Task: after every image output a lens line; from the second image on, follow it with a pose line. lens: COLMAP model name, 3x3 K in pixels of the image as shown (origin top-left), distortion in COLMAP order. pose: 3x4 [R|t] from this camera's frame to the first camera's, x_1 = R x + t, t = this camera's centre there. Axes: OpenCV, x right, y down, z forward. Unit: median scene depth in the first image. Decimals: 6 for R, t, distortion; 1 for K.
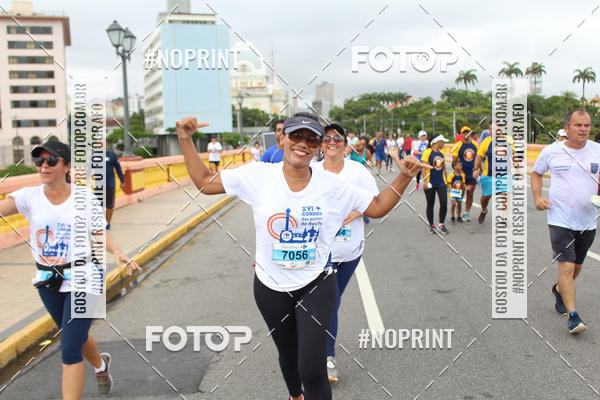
lens RADIAL K [[829.6, 0, 274.9], [0, 829.6, 199.2], [0, 0, 1]] dist [-0.024462, -0.027960]
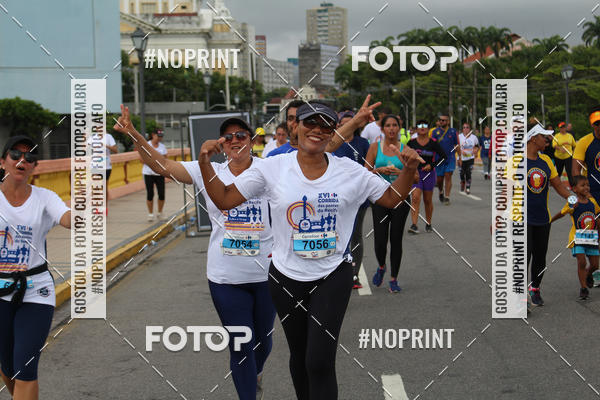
lens RADIAL K [[1371.2, 0, 300.0], [0, 1371.2, 200.0], [0, 0, 1]] dist [0.029081, 0.231185]
pose [[0.999165, 0.005231, 0.040514, 0.015620], [-0.004078, 0.999586, -0.028487, -0.012345], [-0.040646, 0.028298, 0.998773, 0.252107]]
